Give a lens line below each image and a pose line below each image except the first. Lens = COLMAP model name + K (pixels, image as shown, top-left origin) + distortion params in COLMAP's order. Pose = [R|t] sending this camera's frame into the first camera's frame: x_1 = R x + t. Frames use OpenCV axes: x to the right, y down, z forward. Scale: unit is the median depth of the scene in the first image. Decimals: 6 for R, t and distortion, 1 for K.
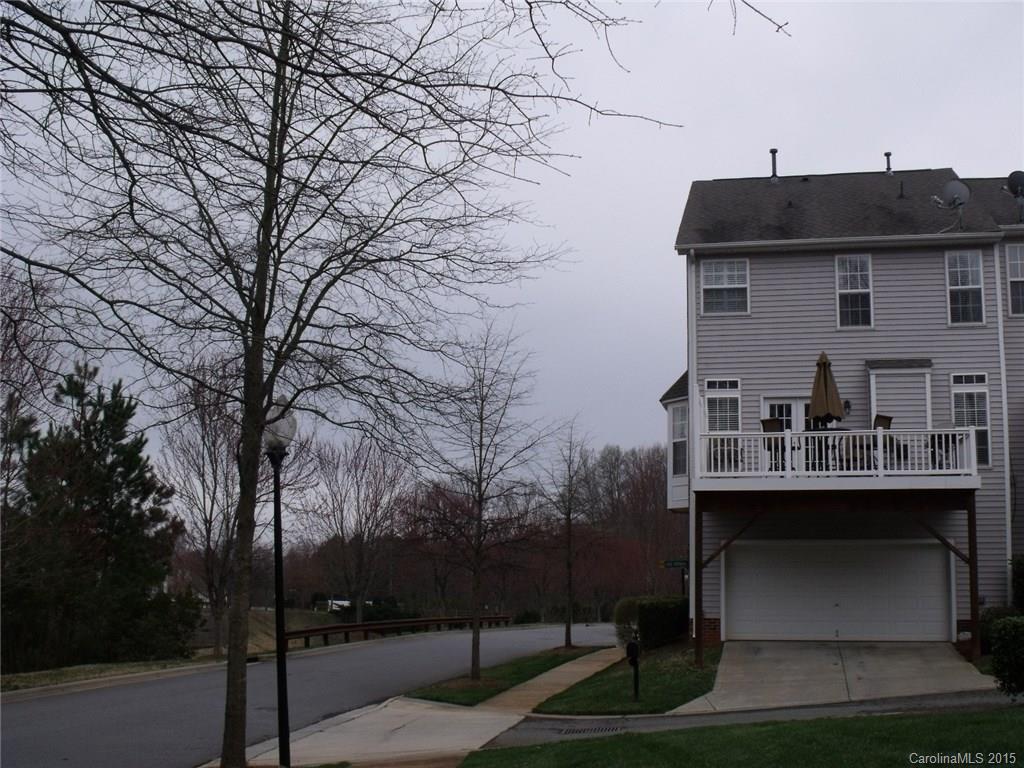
lens RADIAL K [[1154.6, 0, 513.4], [0, 1154.6, 386.5], [0, 0, 1]] dist [-0.032232, 0.000000]
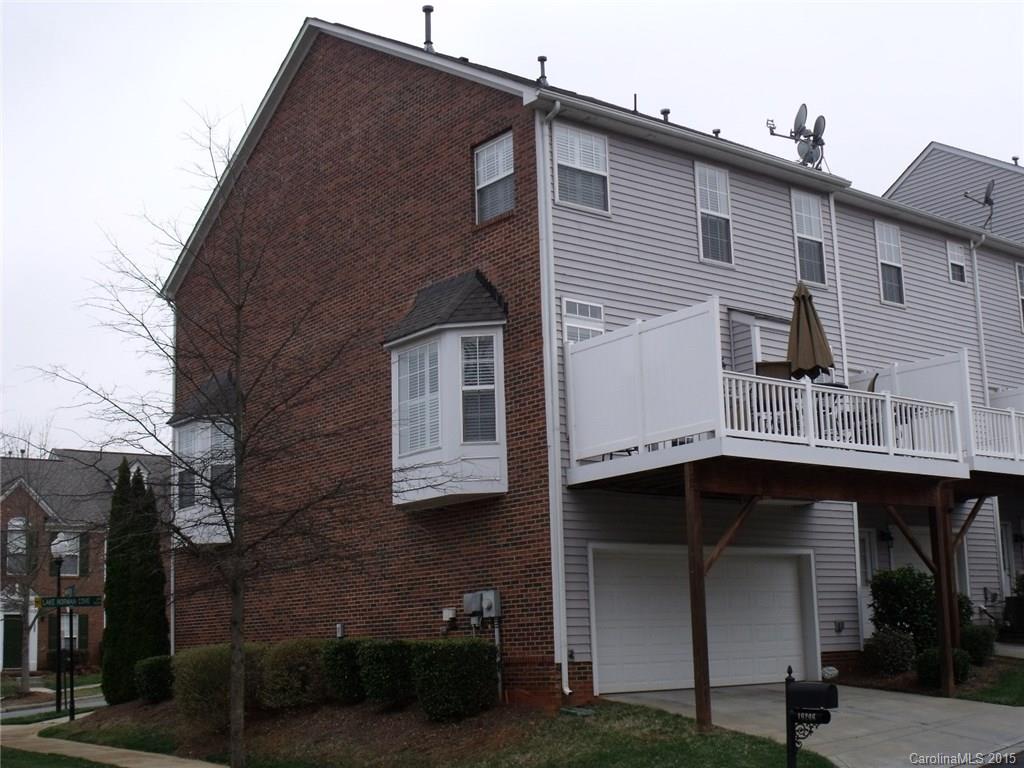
lens RADIAL K [[1365.0, 0, 512.6], [0, 1365.0, 383.8], [0, 0, 1]] dist [-0.003231, 0.000000]
pose [[0.637860, 0.122150, 0.760404, -0.449859], [-0.097125, 0.992218, -0.077915, 0.108547], [-0.764003, -0.024156, 0.644760, 0.533191]]
